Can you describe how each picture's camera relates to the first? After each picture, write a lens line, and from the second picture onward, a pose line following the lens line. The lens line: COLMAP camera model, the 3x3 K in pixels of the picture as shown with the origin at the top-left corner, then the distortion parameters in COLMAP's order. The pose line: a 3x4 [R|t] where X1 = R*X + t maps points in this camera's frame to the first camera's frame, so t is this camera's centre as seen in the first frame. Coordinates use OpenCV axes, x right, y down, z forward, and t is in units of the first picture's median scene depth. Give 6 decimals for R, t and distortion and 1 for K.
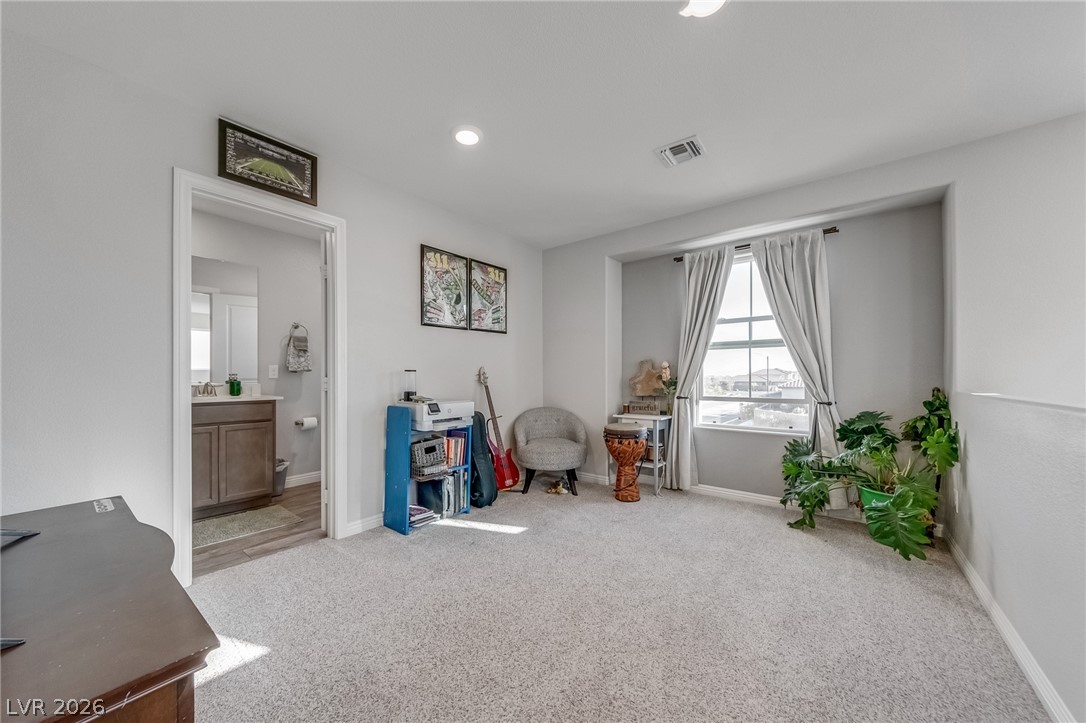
lens RADIAL K [[392.1, 0, 536.1], [0, 392.1, 376.5], [0, 0, 1]] dist [0.000360, 0.000013]
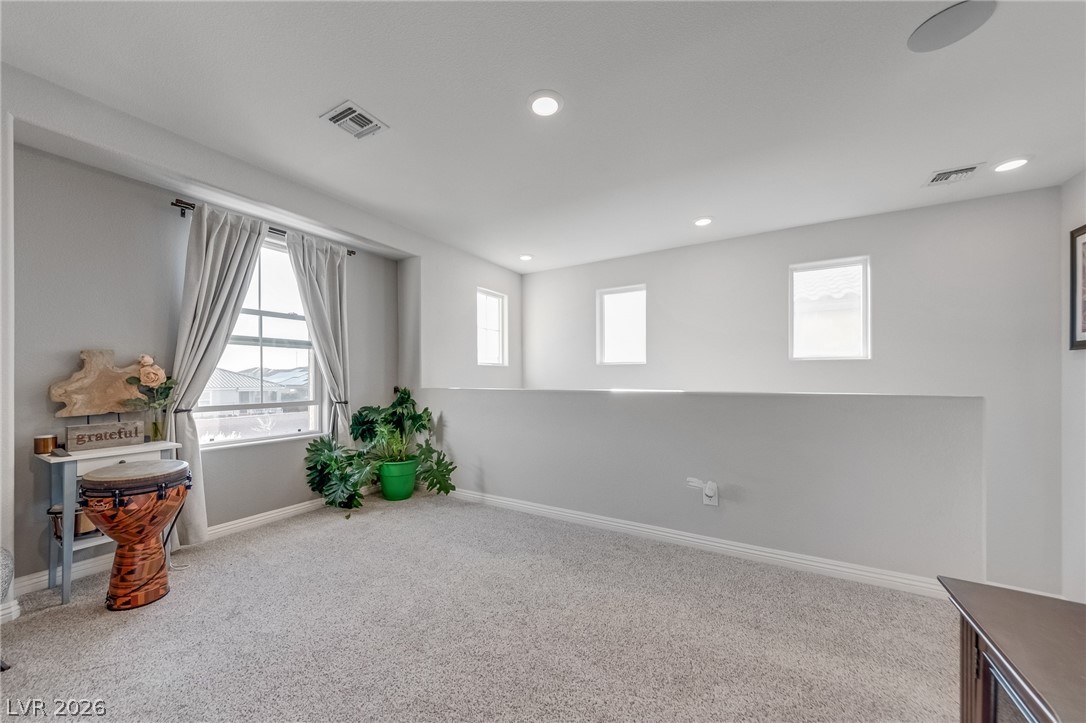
lens RADIAL K [[392.1, 0, 536.1], [0, 392.1, 376.5], [0, 0, 1]] dist [0.000360, 0.000013]
pose [[-0.131562, 0.002011, 0.991306, -0.416062], [0.002329, 0.999996, -0.001720, -0.002365], [-0.991305, 0.002082, -0.131566, 0.538190]]
